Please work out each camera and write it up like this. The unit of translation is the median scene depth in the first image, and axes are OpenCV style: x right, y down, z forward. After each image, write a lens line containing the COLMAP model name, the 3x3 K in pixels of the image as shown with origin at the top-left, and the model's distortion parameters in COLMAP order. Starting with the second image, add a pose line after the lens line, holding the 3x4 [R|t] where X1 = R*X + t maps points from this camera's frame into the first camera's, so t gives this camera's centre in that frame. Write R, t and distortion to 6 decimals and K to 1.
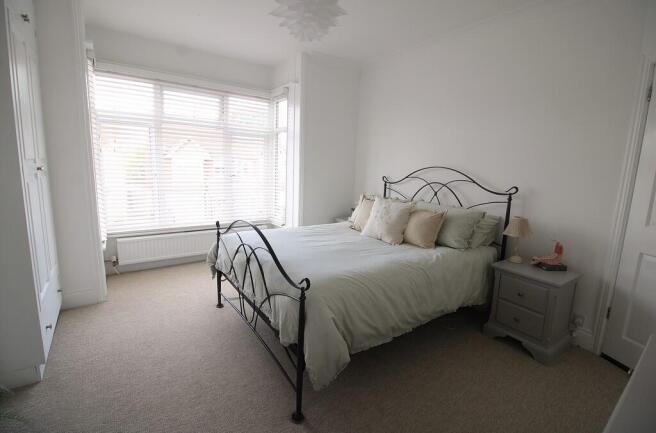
lens RADIAL K [[307.4, 0, 328.0], [0, 307.4, 216.5], [0, 0, 1]] dist [0.013054, 0.000164]
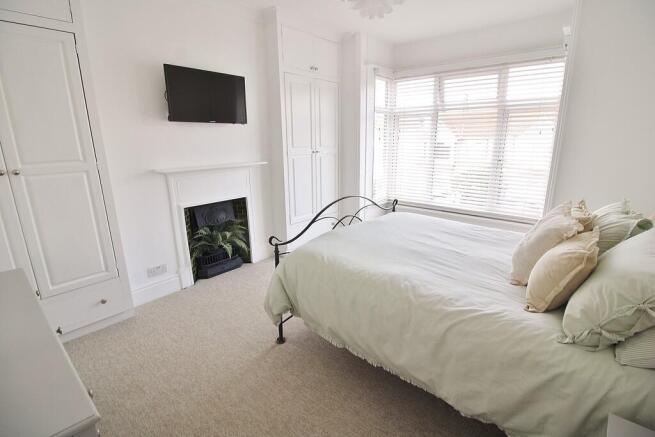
lens RADIAL K [[306.0, 0, 327.5], [0, 306.0, 218.5], [0, 0, 1]] dist [-0.021210, -0.000365]
pose [[0.222538, 0.203614, -0.953424, 0.612627], [-0.154576, 0.972946, 0.171704, -0.063653], [0.962592, 0.109166, 0.247991, 0.469460]]
